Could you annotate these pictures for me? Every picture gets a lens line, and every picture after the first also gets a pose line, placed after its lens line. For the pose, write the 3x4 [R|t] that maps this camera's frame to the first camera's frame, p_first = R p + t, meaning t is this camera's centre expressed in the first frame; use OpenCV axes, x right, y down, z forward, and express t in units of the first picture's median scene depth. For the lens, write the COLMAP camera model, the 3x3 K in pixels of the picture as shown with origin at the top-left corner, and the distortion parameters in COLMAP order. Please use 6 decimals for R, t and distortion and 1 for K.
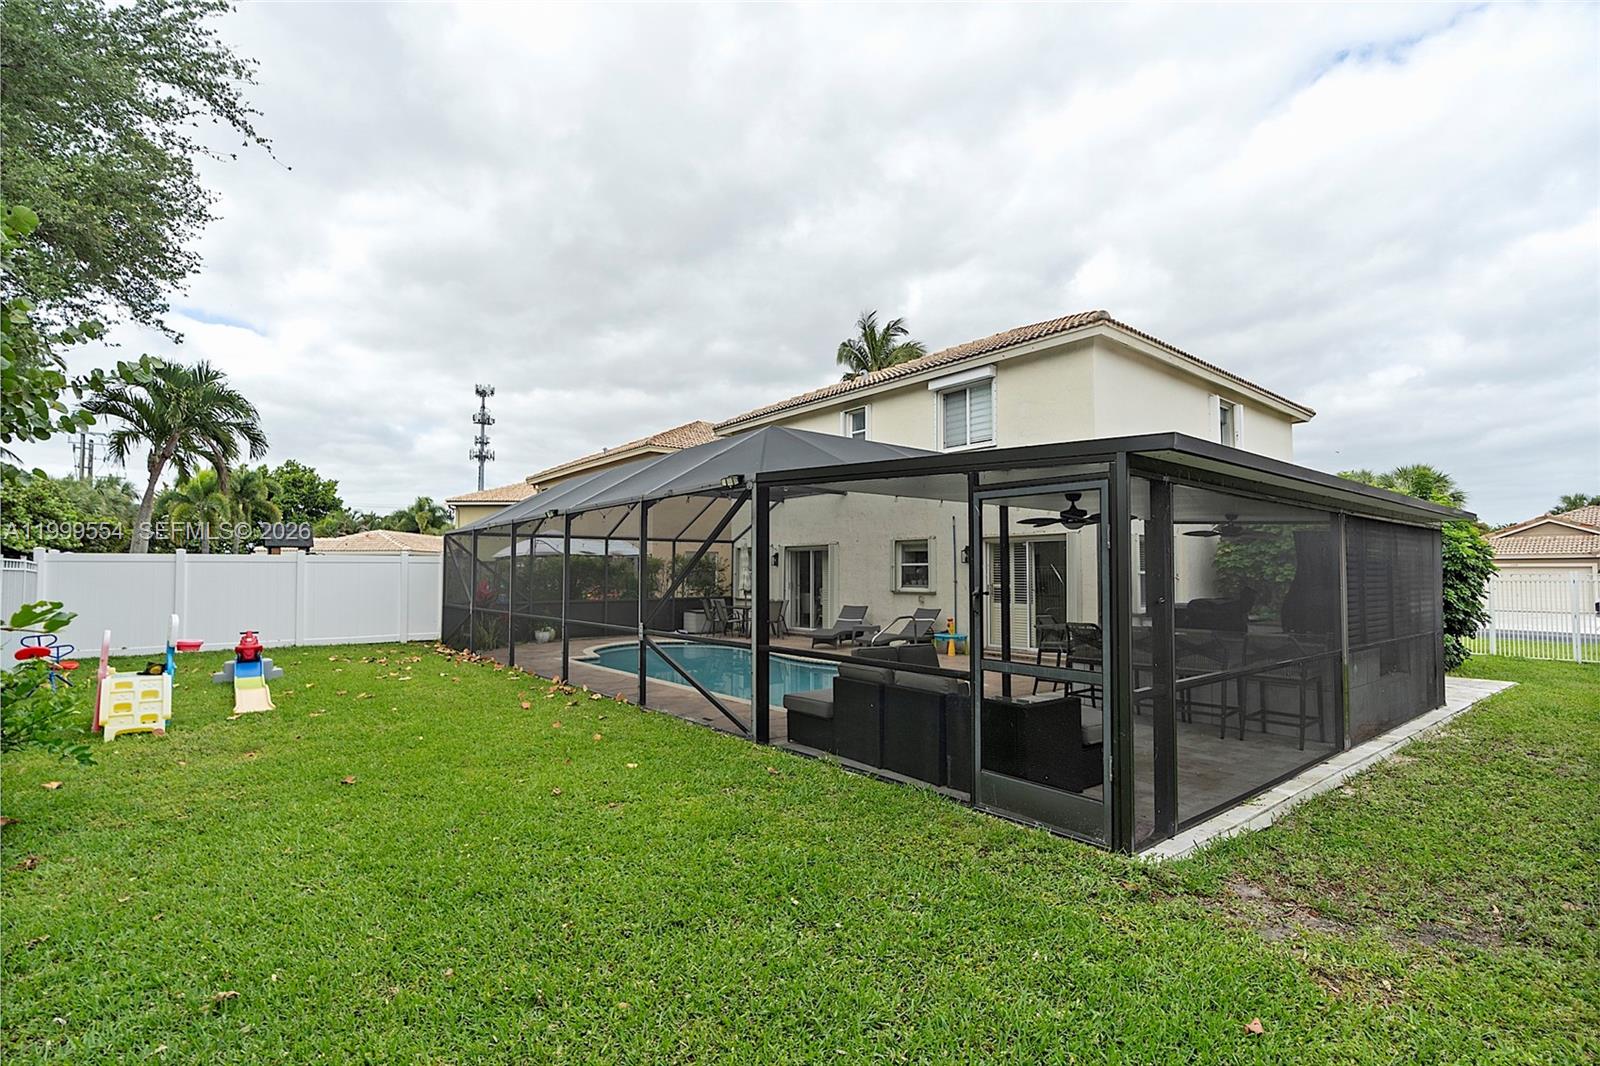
lens RADIAL K [[741.0, 0, 819.6], [0, 741.0, 530.3], [0, 0, 1]] dist [0.000186, -0.000002]
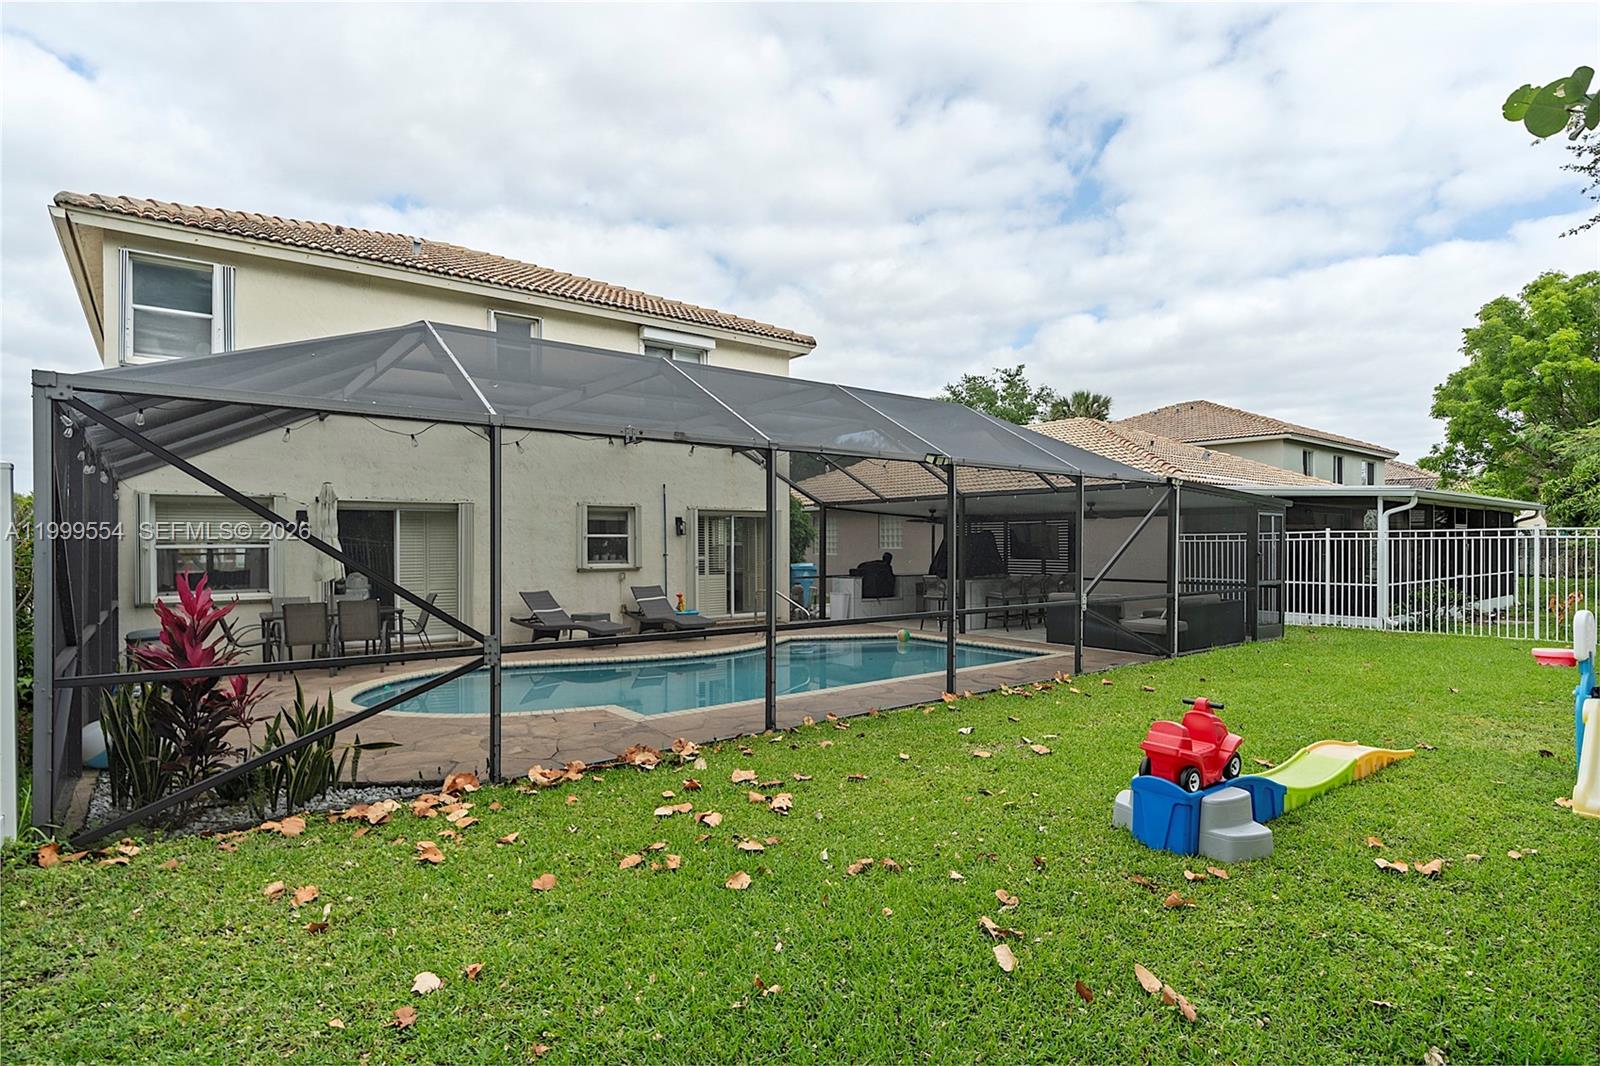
lens RADIAL K [[807.1, 0, 788.2], [0, 807.1, 538.6], [0, 0, 1]] dist [0.001437, -0.000265]
pose [[0.043338, 0.007168, 0.999035, -0.783512], [-0.053825, 0.998539, -0.004830, 0.043164], [-0.997609, -0.053564, 0.043661, 0.766779]]
